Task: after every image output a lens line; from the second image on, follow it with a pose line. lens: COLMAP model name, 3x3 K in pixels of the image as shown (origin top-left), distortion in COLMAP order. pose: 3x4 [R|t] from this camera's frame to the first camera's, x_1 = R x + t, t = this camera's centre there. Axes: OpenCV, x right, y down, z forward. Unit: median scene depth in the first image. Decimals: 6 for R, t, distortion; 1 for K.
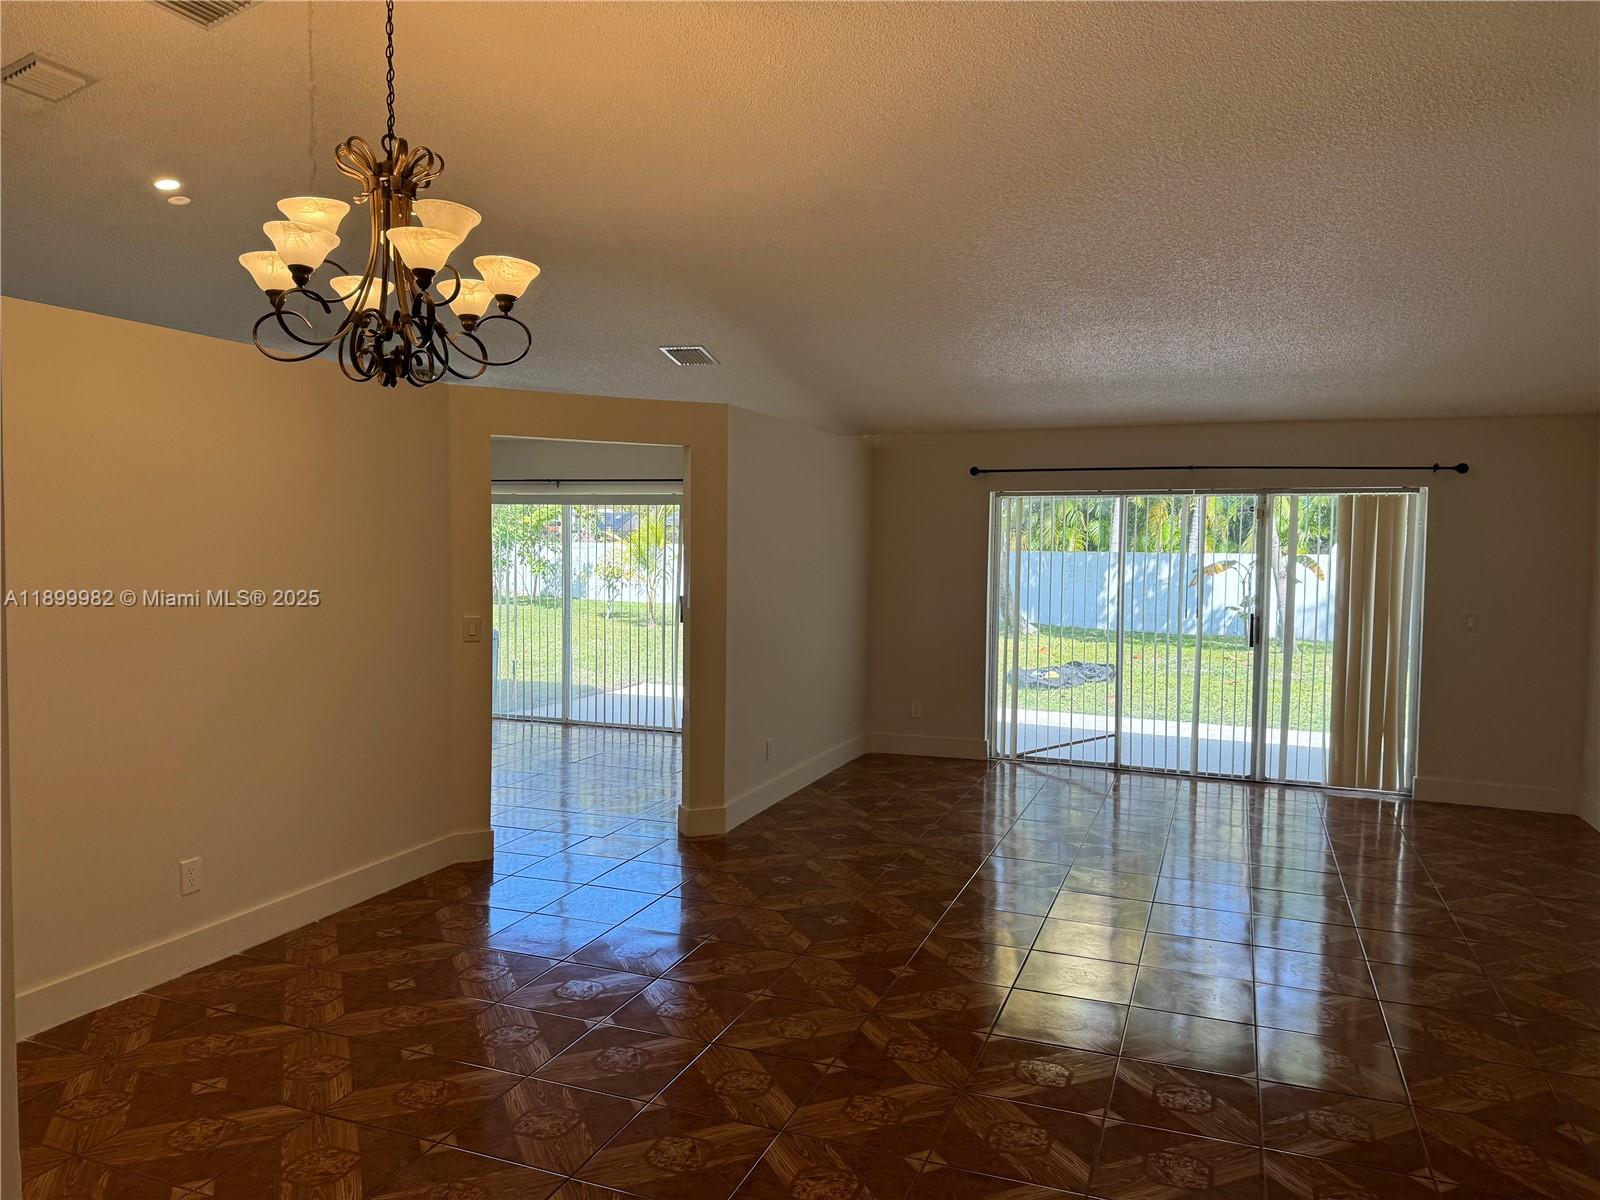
lens RADIAL K [[1121.8, 0, 788.3], [0, 1121.8, 589.3], [0, 0, 1]] dist [0.056398, -0.067046]
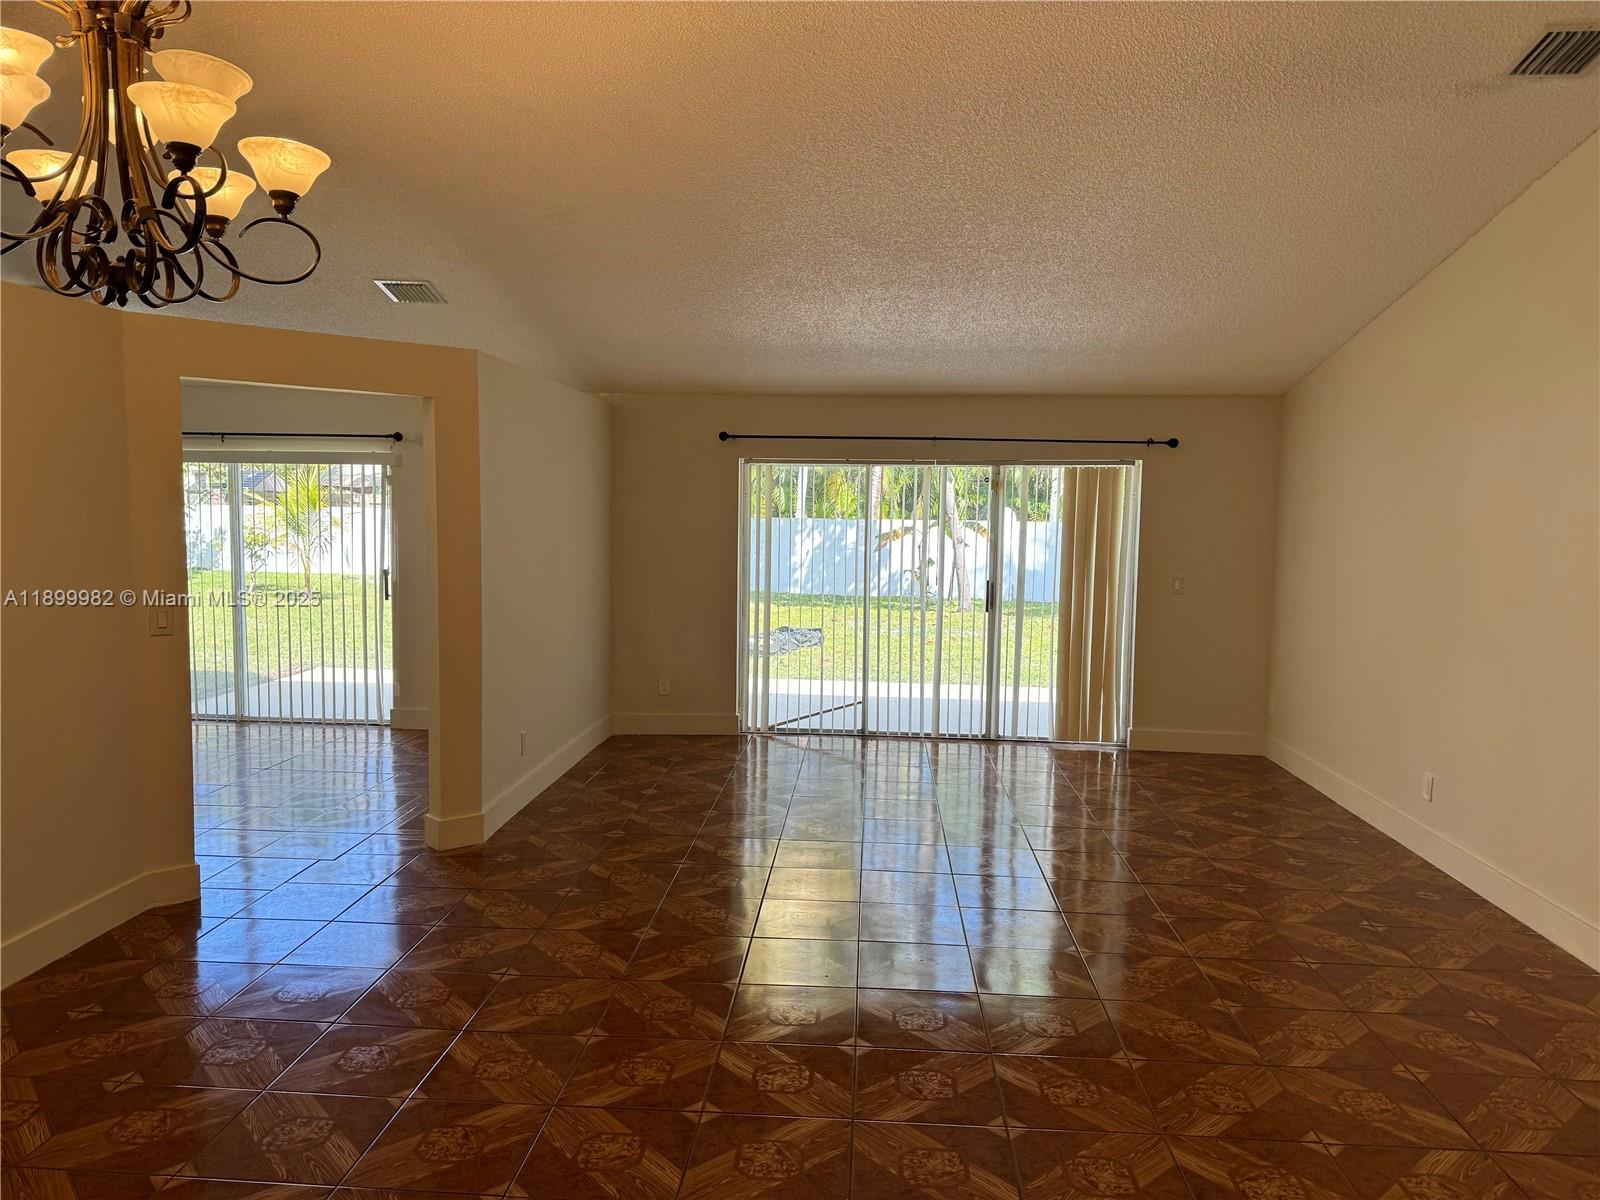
lens RADIAL K [[1121.8, 0, 797.3], [0, 1121.8, 597.6], [0, 0, 1]] dist [0.056398, -0.067046]
pose [[0.952295, -0.021897, 0.304392, -0.076128], [0.009696, 0.999090, 0.041538, -0.007544], [-0.305025, -0.036605, 0.951641, 0.075083]]
